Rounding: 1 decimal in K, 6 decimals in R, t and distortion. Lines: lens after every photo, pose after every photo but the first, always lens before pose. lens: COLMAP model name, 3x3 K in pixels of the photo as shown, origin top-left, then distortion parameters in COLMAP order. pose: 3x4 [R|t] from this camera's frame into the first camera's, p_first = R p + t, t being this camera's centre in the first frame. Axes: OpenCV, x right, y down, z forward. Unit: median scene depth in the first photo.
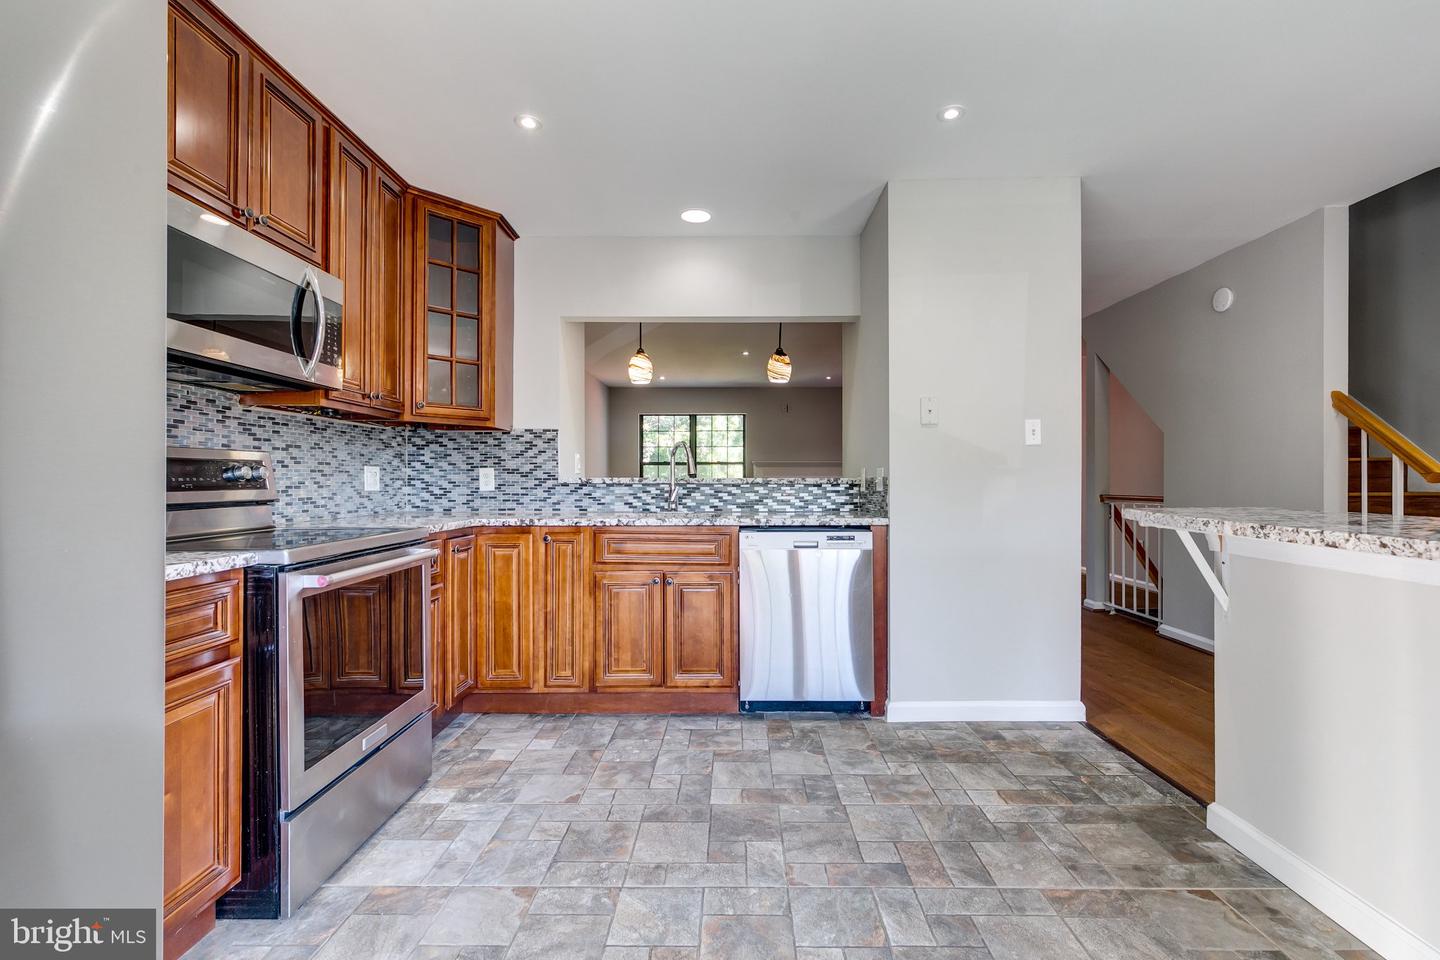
lens RADIAL K [[666.9, 0, 732.2], [0, 666.9, 479.9], [0, 0, 1]] dist [0.010170, -0.003424]
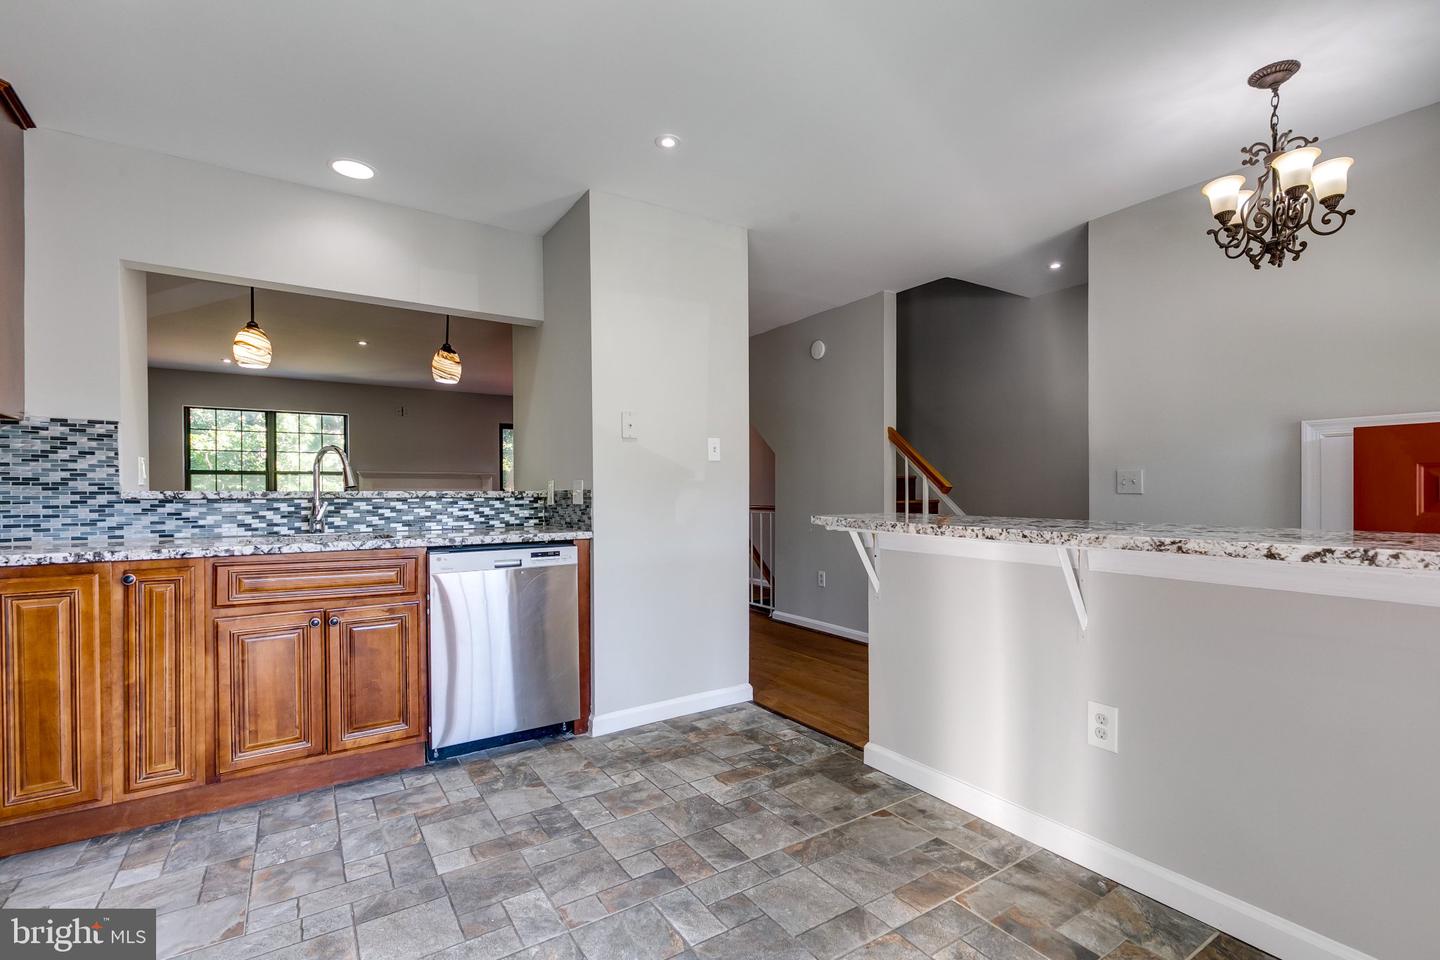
lens RADIAL K [[666.9, 0, 740.4], [0, 666.9, 497.6], [0, 0, 1]] dist [0.010170, -0.003424]
pose [[0.820237, -0.007251, 0.571978, -0.155488], [0.003032, 0.999961, 0.008329, -0.000482], [-0.572016, -0.005098, 0.820226, 0.065683]]
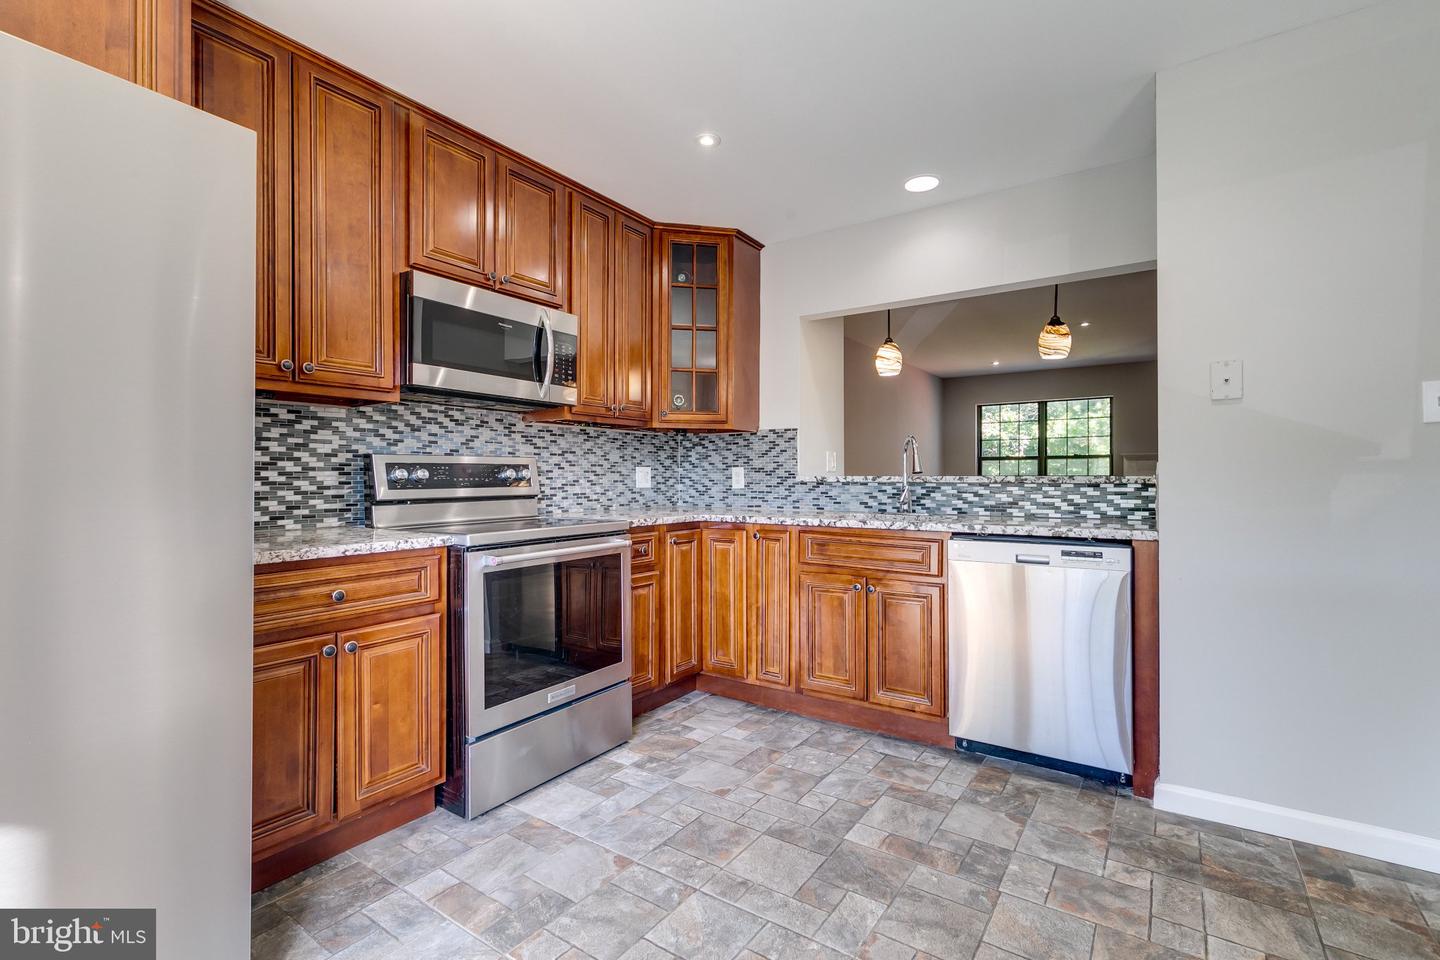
lens RADIAL K [[666.9, 0, 726.3], [0, 666.9, 476.9], [0, 0, 1]] dist [0.010170, -0.003424]
pose [[0.821705, -0.000930, -0.569913, 0.272926], [0.002021, 0.999997, 0.001282, -0.004436], [0.569910, -0.002205, 0.821704, 0.128601]]
